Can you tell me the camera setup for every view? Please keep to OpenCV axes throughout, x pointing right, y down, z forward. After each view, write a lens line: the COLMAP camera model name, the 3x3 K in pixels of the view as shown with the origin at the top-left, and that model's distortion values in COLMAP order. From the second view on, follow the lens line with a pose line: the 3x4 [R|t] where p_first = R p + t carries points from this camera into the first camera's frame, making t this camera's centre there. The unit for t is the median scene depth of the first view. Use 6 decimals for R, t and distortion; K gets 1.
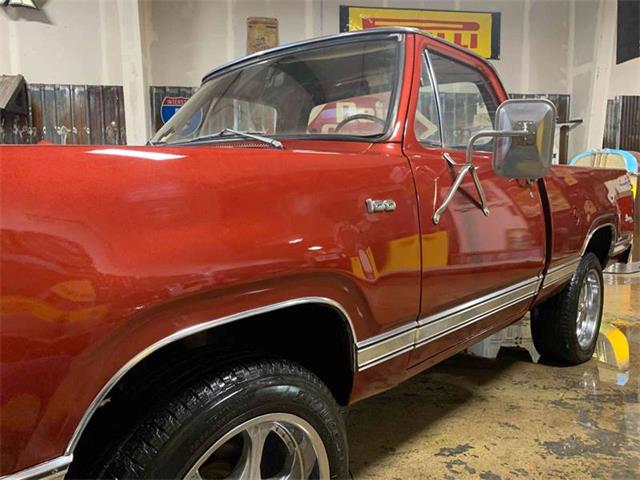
lens RADIAL K [[496.9, 0, 320.0], [0, 496.9, 235.0], [0, 0, 1]] dist [0.018969, -0.015617]
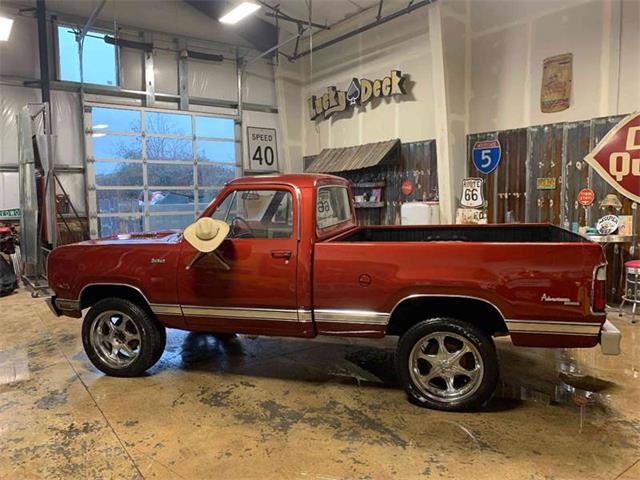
lens RADIAL K [[496.9, 0, 314.2], [0, 496.9, 238.3], [0, 0, 1]] dist [0.018969, -0.015617]
pose [[0.444498, 0.086841, -0.891560, 0.660903], [-0.069307, 0.995640, 0.062425, -0.092466], [0.893095, 0.034043, 0.448579, 0.099444]]
